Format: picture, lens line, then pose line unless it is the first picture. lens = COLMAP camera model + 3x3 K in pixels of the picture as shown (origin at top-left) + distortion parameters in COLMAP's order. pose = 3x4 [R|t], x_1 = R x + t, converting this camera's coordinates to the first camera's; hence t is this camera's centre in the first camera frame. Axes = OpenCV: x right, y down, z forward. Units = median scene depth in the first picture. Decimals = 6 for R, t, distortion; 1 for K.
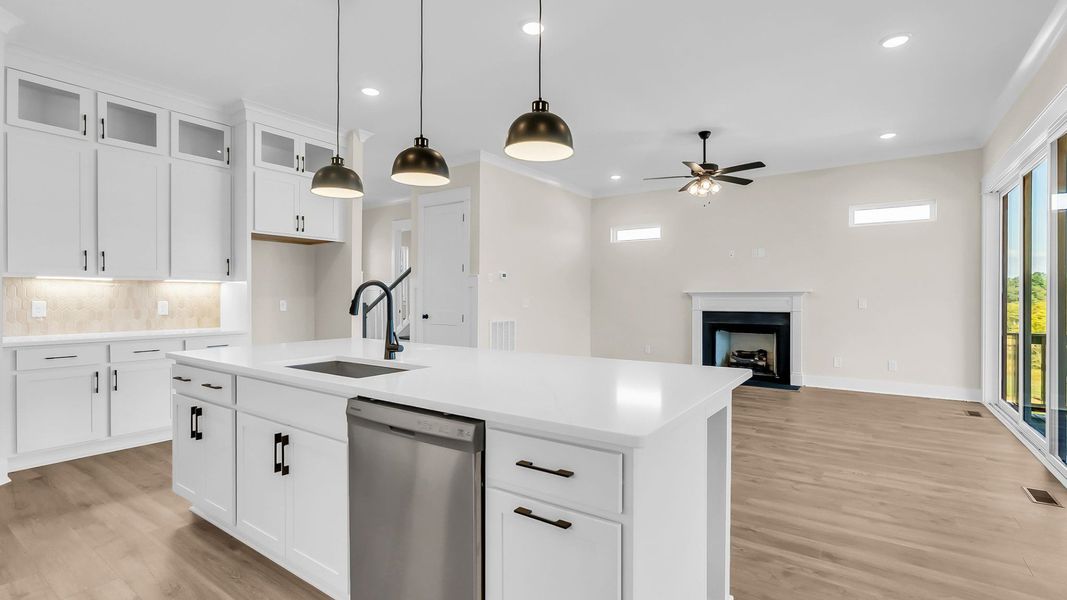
lens RADIAL K [[489.6, 0, 538.4], [0, 489.6, 296.3], [0, 0, 1]] dist [-0.008970, 0.003451]
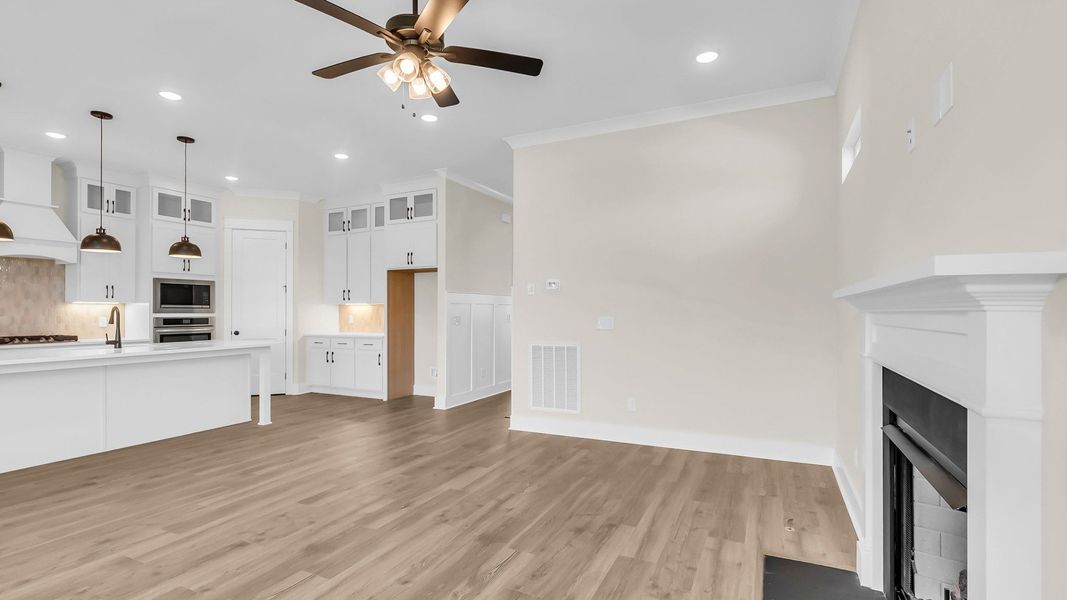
lens RADIAL K [[489.6, 0, 540.3], [0, 489.6, 308.2], [0, 0, 1]] dist [-0.008970, 0.003451]
pose [[0.156887, -0.008110, -0.987583, 1.184159], [0.007943, 0.999944, -0.006949, -0.001815], [0.987585, -0.006754, 0.156943, 1.528795]]
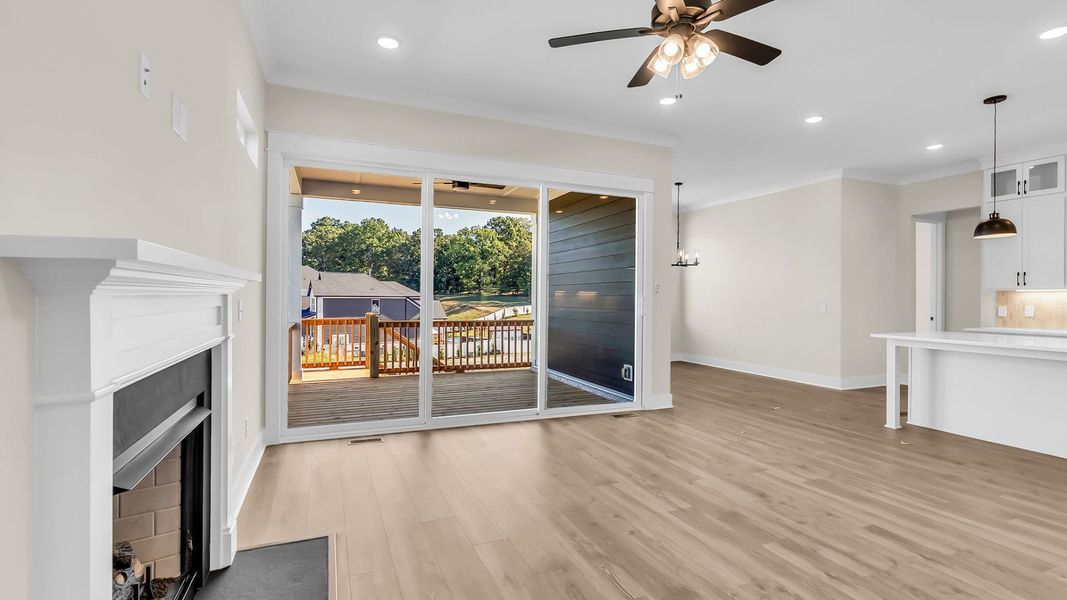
lens RADIAL K [[489.6, 0, 536.4], [0, 489.6, 294.3], [0, 0, 1]] dist [-0.008970, 0.003451]
pose [[-0.845898, -0.005860, 0.533312, 0.305420], [-0.013110, 0.999866, -0.009808, 0.003322], [-0.533183, -0.015288, -0.845862, 2.118983]]
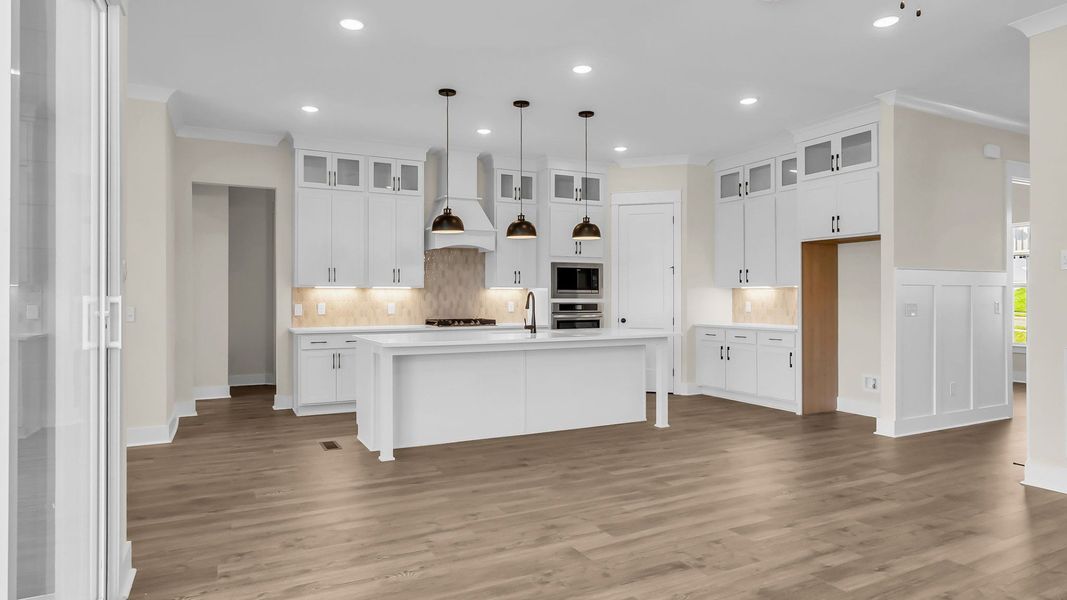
lens RADIAL K [[623.9, 0, 534.1], [0, 623.9, 294.1], [0, 0, 1]] dist [-0.001561, -0.000664]
pose [[-0.475769, -0.005677, -0.879552, 1.192401], [0.005599, 0.999939, -0.009483, -0.001880], [0.879553, -0.009436, -0.475708, 1.422553]]
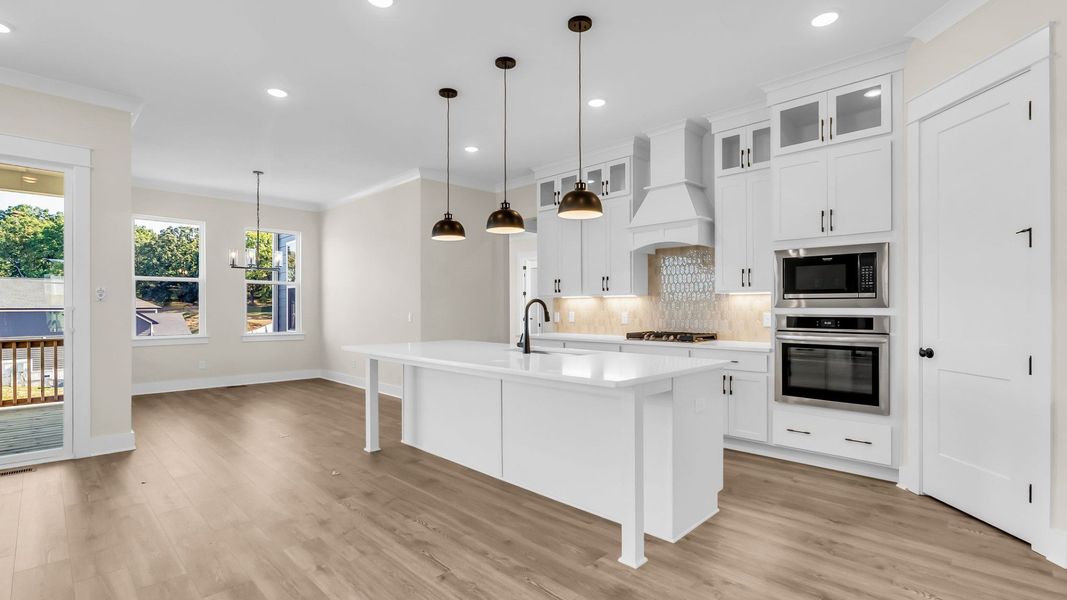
lens RADIAL K [[489.6, 0, 536.3], [0, 489.6, 300.3], [0, 0, 1]] dist [-0.008970, 0.003451]
pose [[-0.984780, 0.001492, 0.173798, -0.384170], [-0.002118, 0.999786, -0.020584, 0.000404], [-0.173792, -0.020639, -0.984566, 1.598552]]
